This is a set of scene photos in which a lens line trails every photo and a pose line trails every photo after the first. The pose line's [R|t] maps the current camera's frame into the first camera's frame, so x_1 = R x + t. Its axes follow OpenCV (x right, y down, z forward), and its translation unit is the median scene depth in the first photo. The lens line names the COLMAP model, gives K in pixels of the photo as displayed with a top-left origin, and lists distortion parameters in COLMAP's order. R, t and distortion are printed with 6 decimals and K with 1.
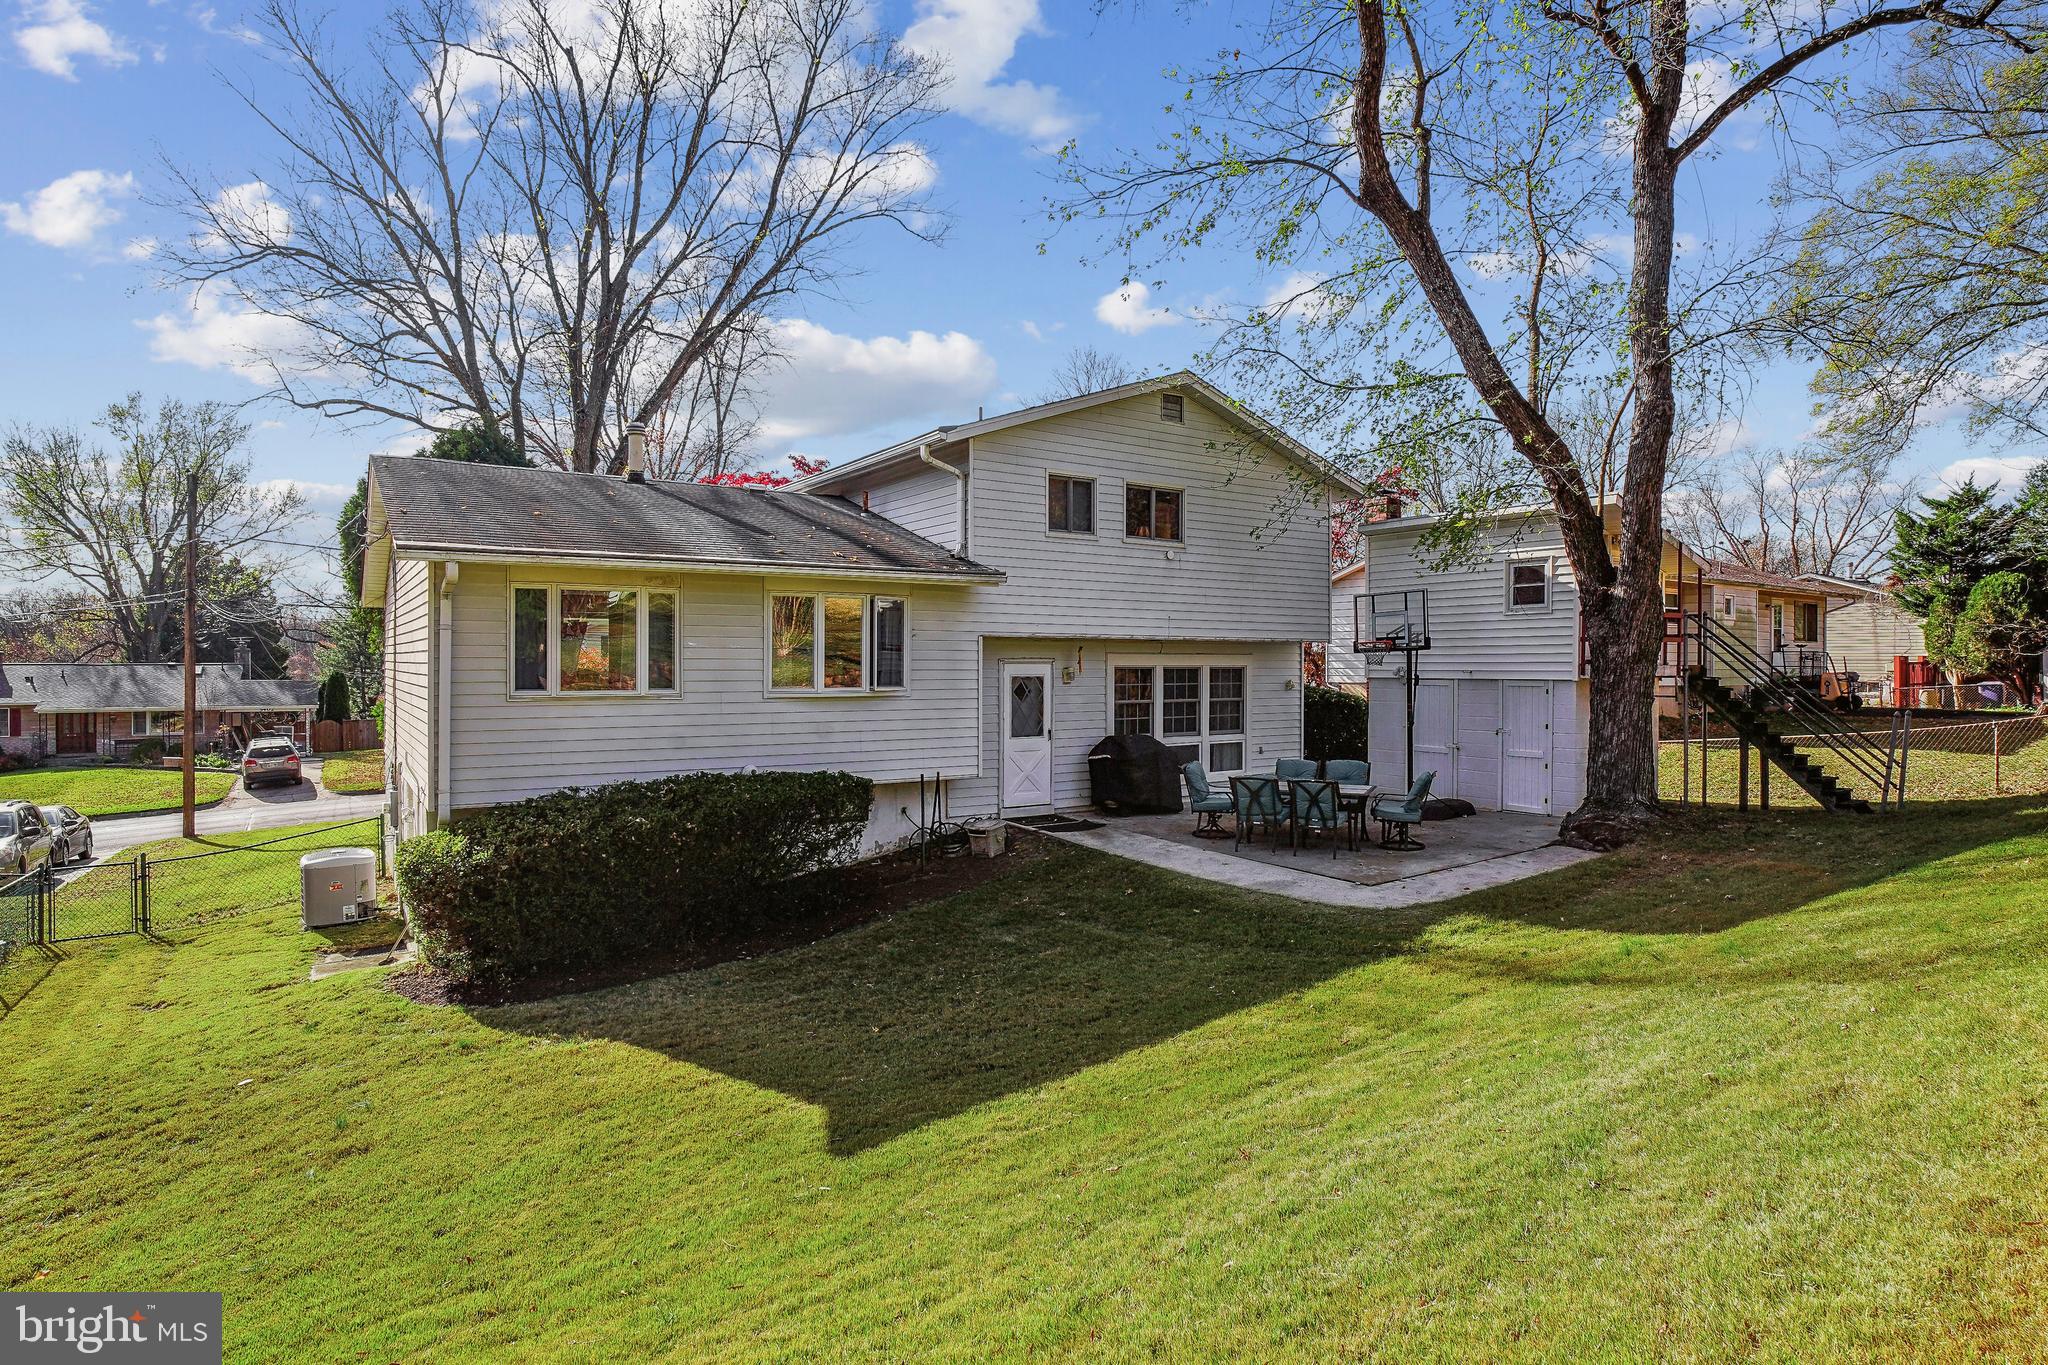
lens RADIAL K [[1070.2, 0, 1028.3], [0, 1070.2, 670.7], [0, 0, 1]] dist [0.011174, 0.001188]
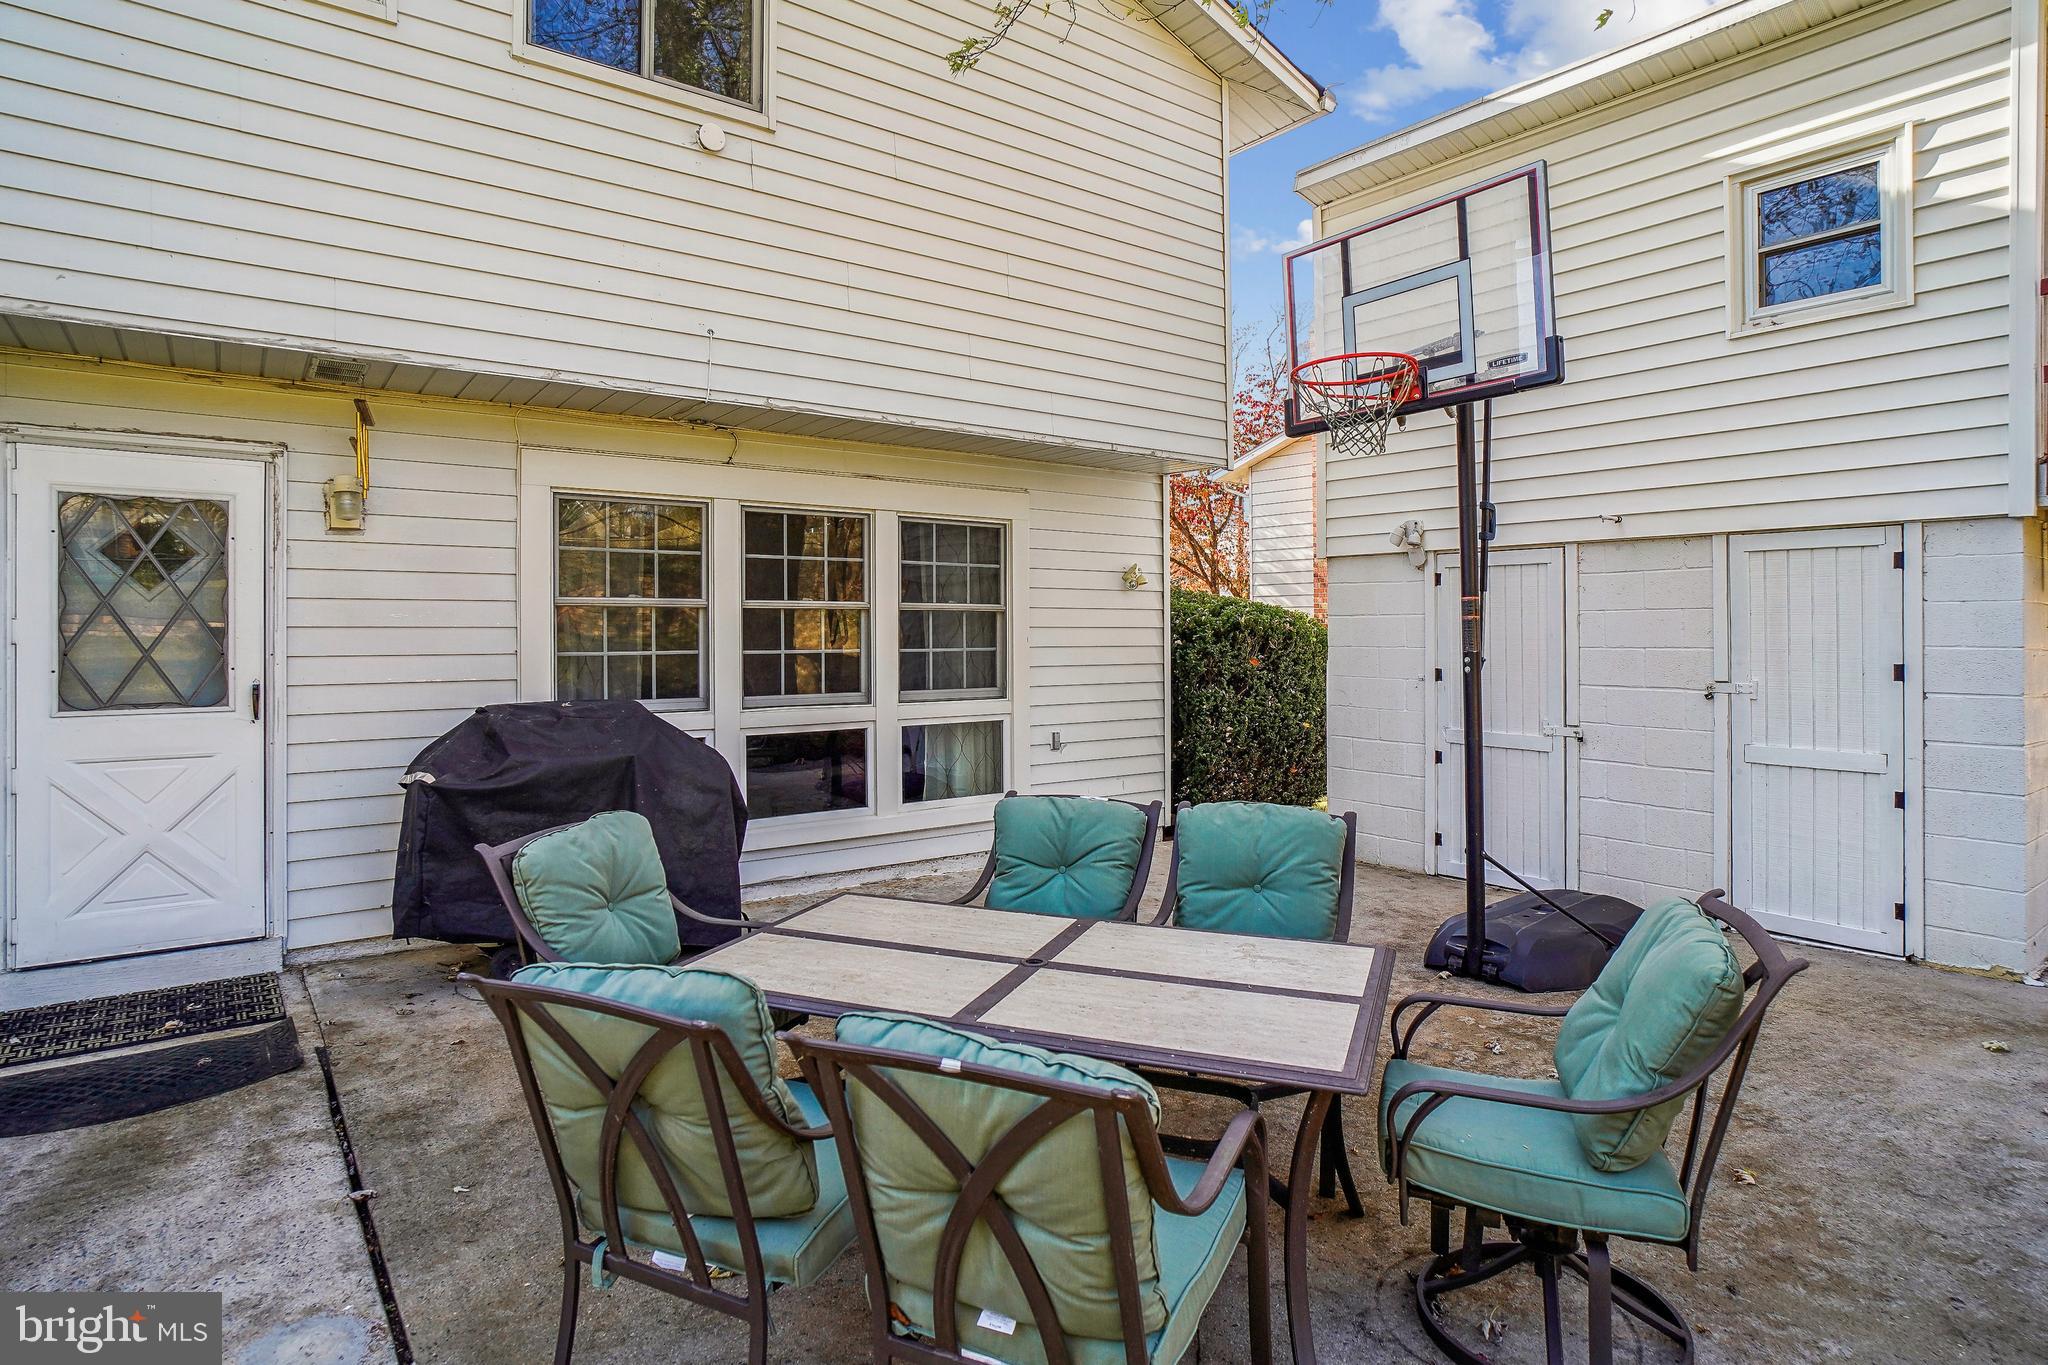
lens RADIAL K [[1099.2, 0, 1019.7], [0, 1099.2, 635.6], [0, 0, 1]] dist [-0.018118, 0.000110]
pose [[0.998762, 0.000362, 0.049752, 0.205897], [-0.000370, 1.000000, 0.000148, 0.040001], [-0.049752, -0.000167, 0.998762, 0.671666]]
